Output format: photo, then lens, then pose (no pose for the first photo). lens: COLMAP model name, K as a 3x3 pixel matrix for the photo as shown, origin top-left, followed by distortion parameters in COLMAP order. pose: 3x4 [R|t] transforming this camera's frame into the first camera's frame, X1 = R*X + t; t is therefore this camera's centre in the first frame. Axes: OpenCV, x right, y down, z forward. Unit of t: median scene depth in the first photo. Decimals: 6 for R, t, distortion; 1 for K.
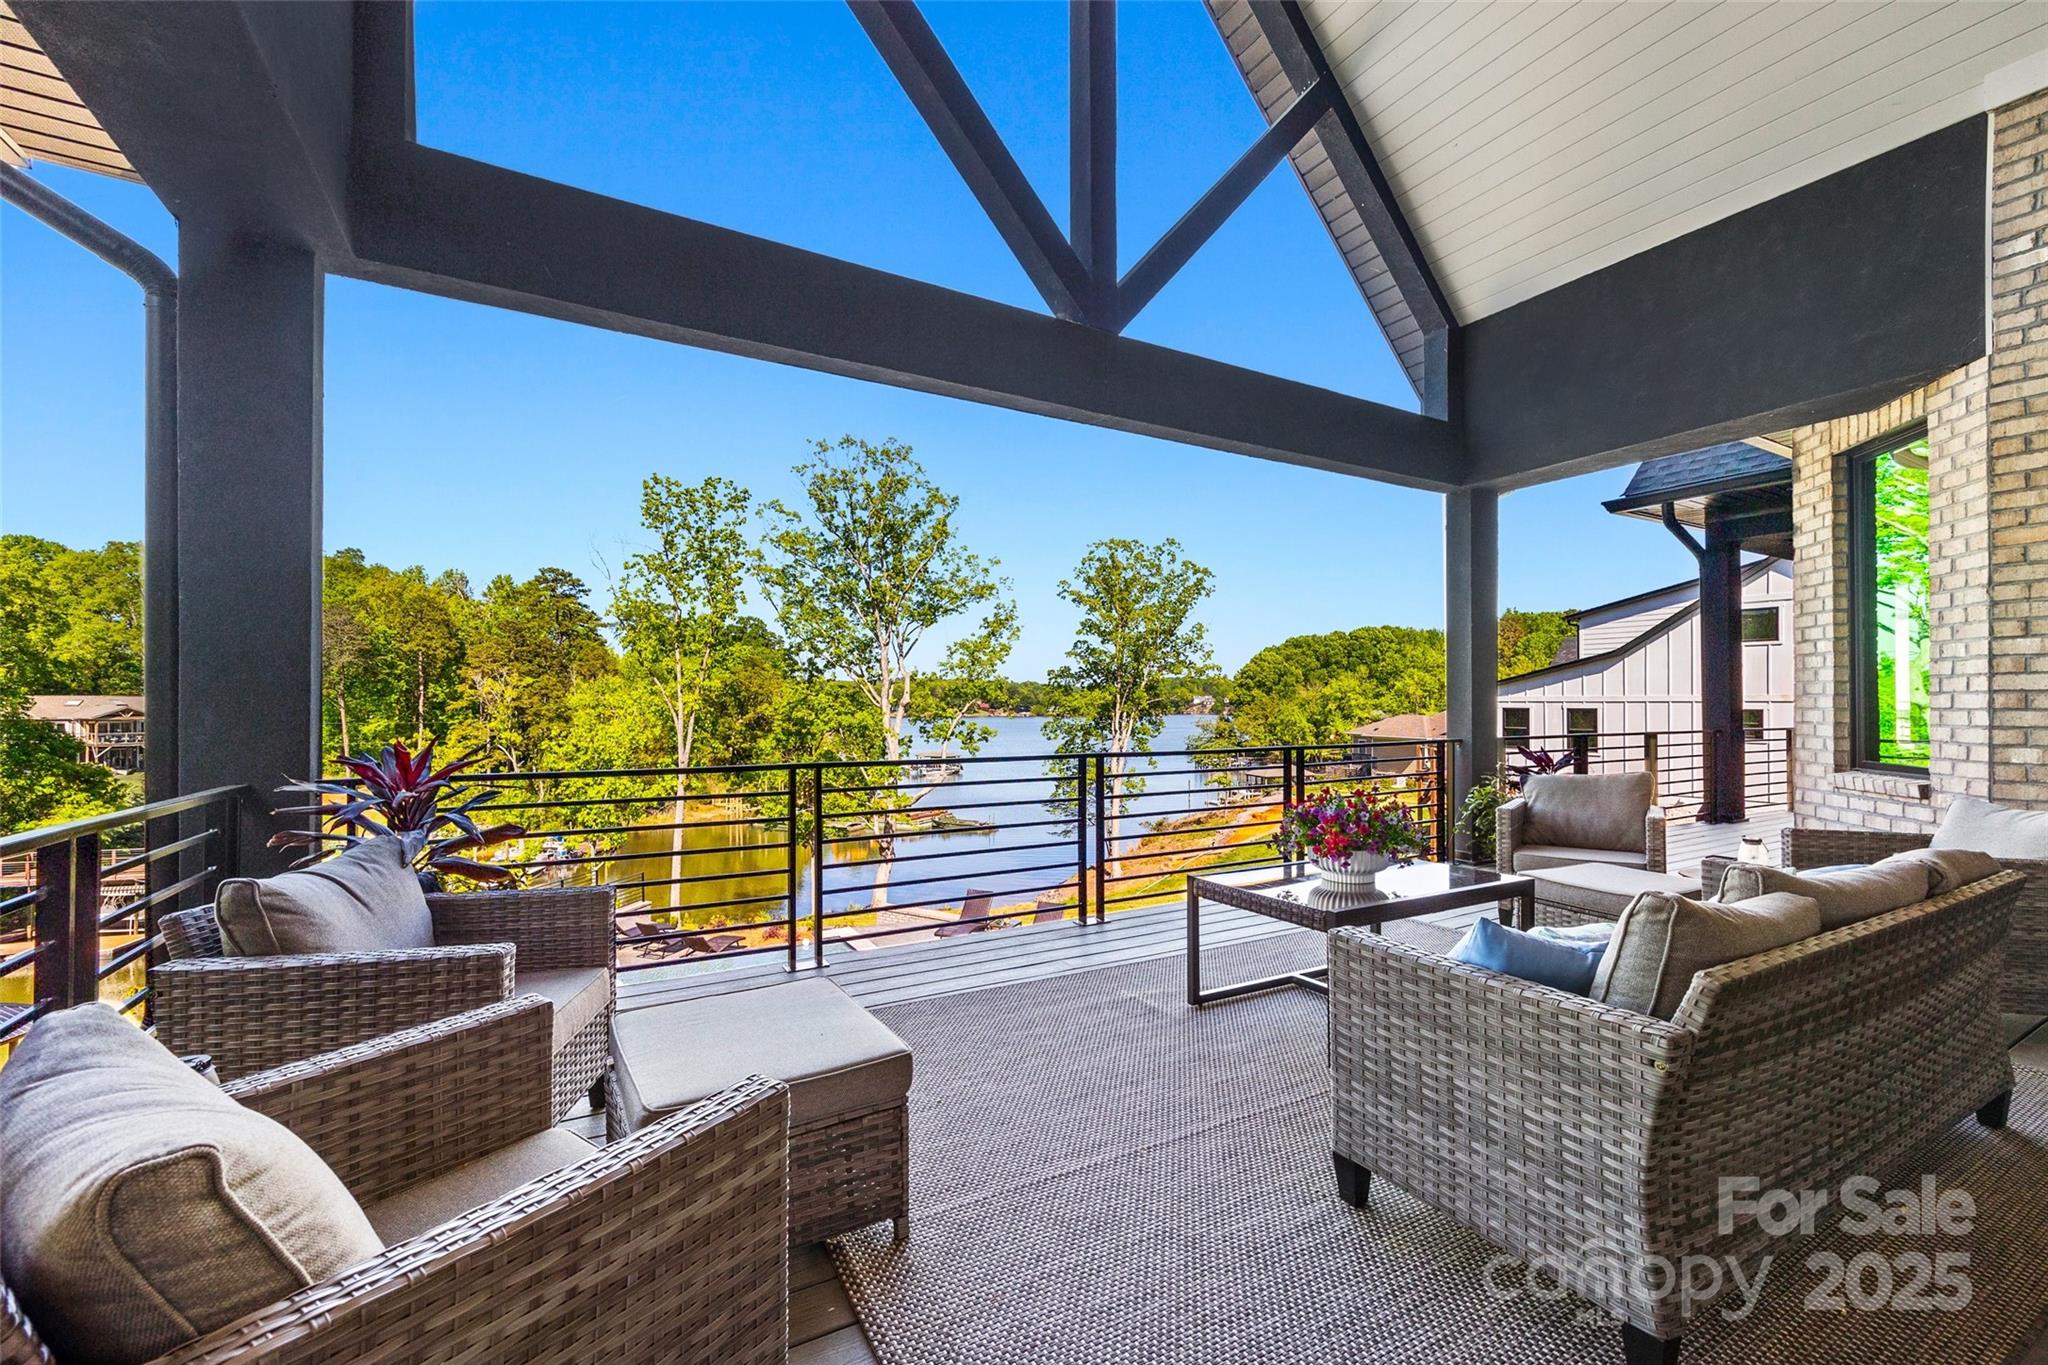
lens RADIAL K [[844.2, 0, 1012.1], [0, 844.2, 689.9], [0, 0, 1]] dist [0.001501, 0.000180]
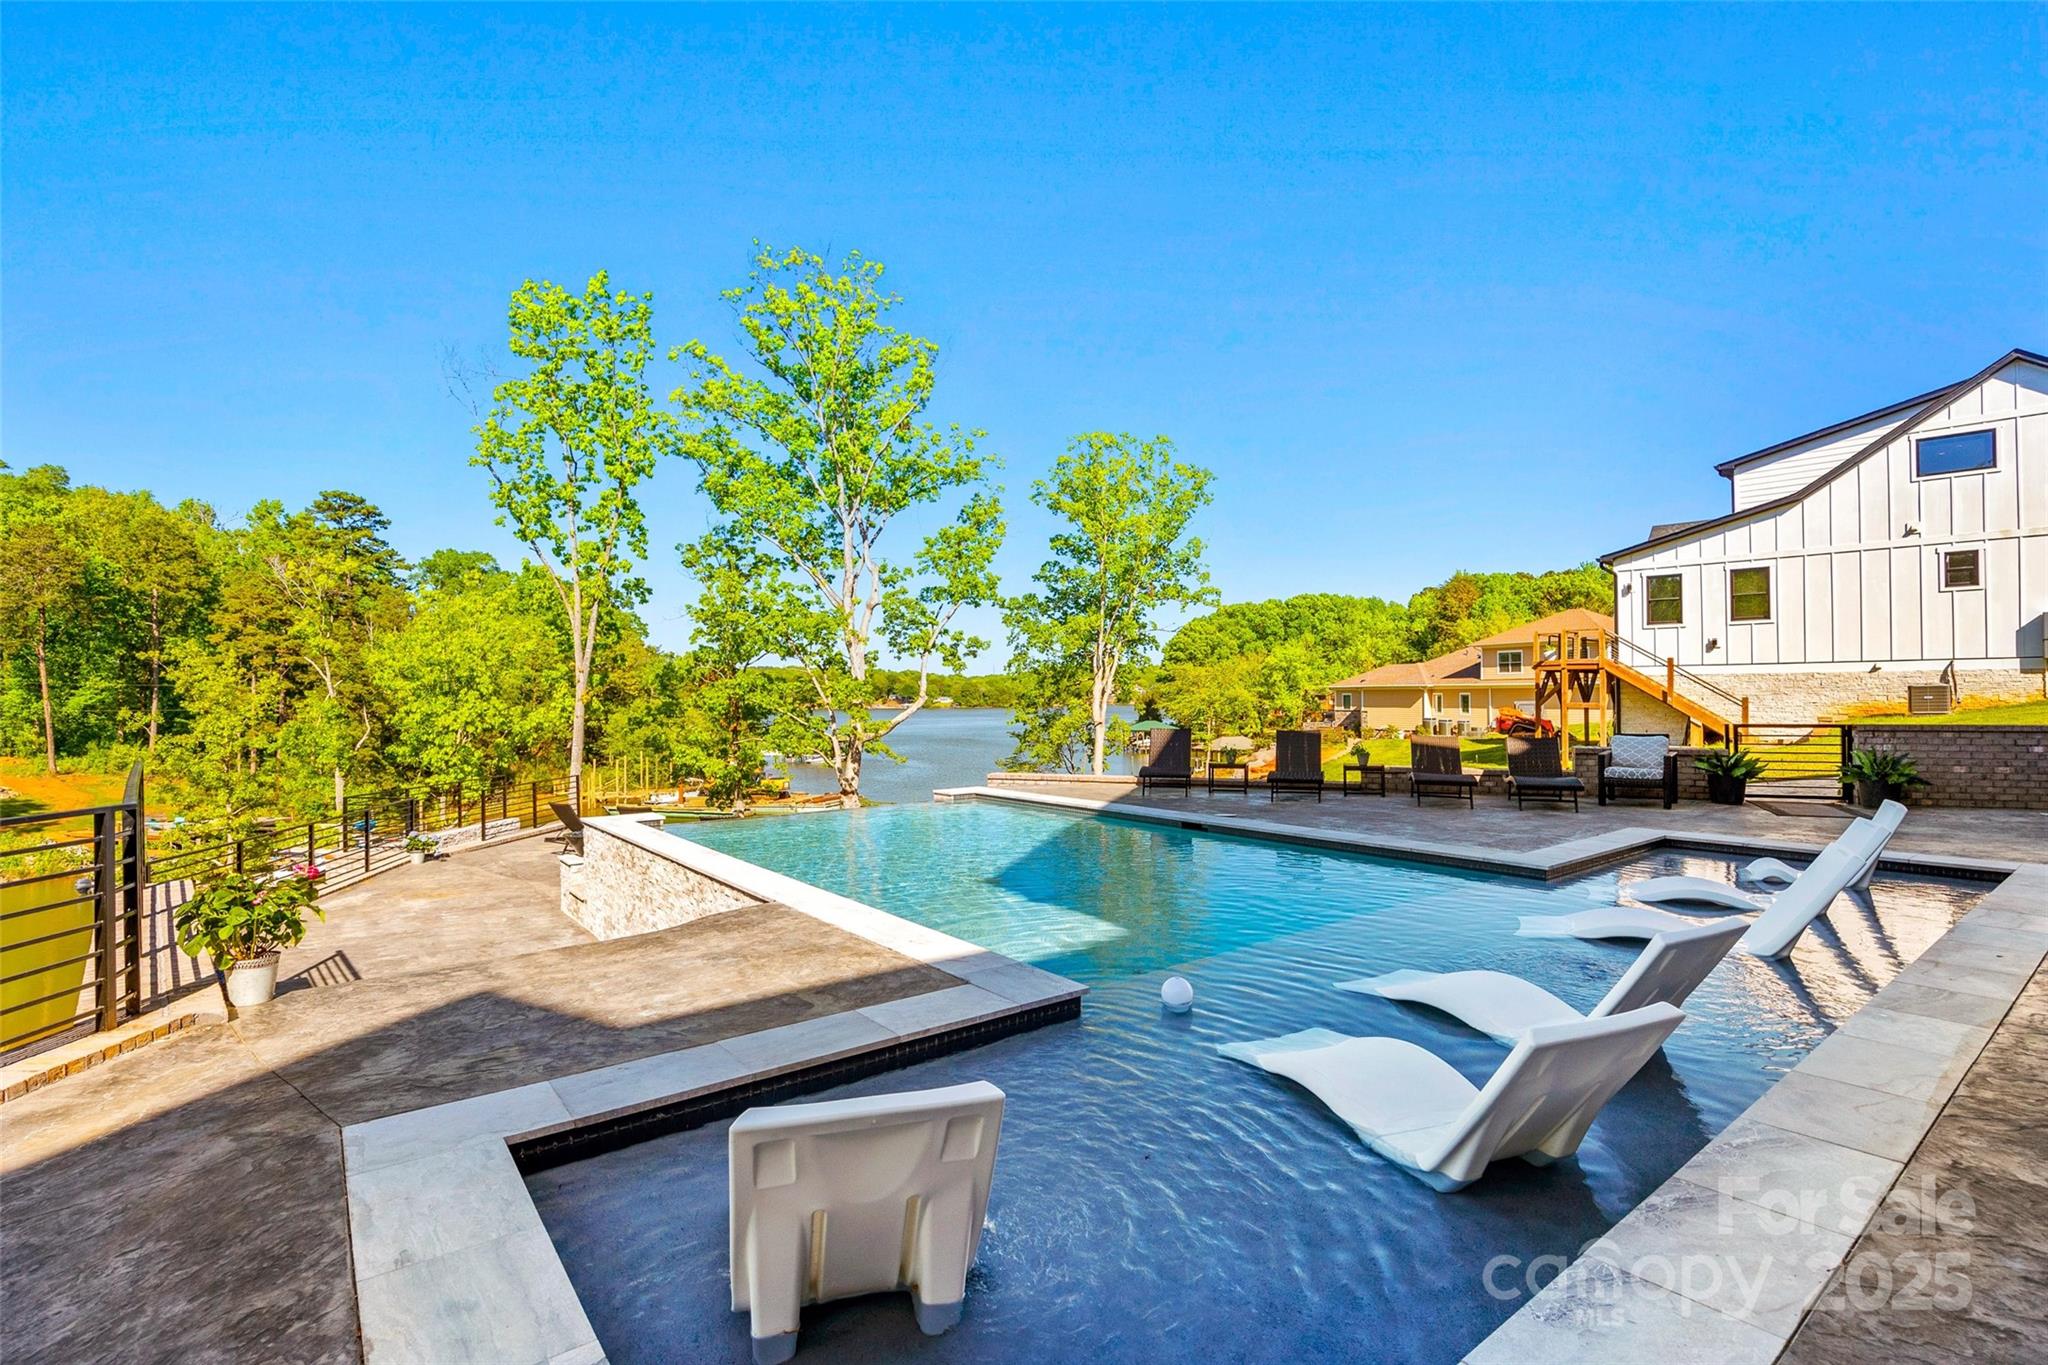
lens RADIAL K [[965.0, 0, 1026.8], [0, 965.0, 682.1], [0, 0, 1]] dist [-0.013466, 0.000836]
pose [[0.990163, -0.004347, 0.139855, -0.077764], [0.003911, 0.999987, 0.003388, 0.058688], [-0.139867, -0.002808, 0.990166, 0.070923]]
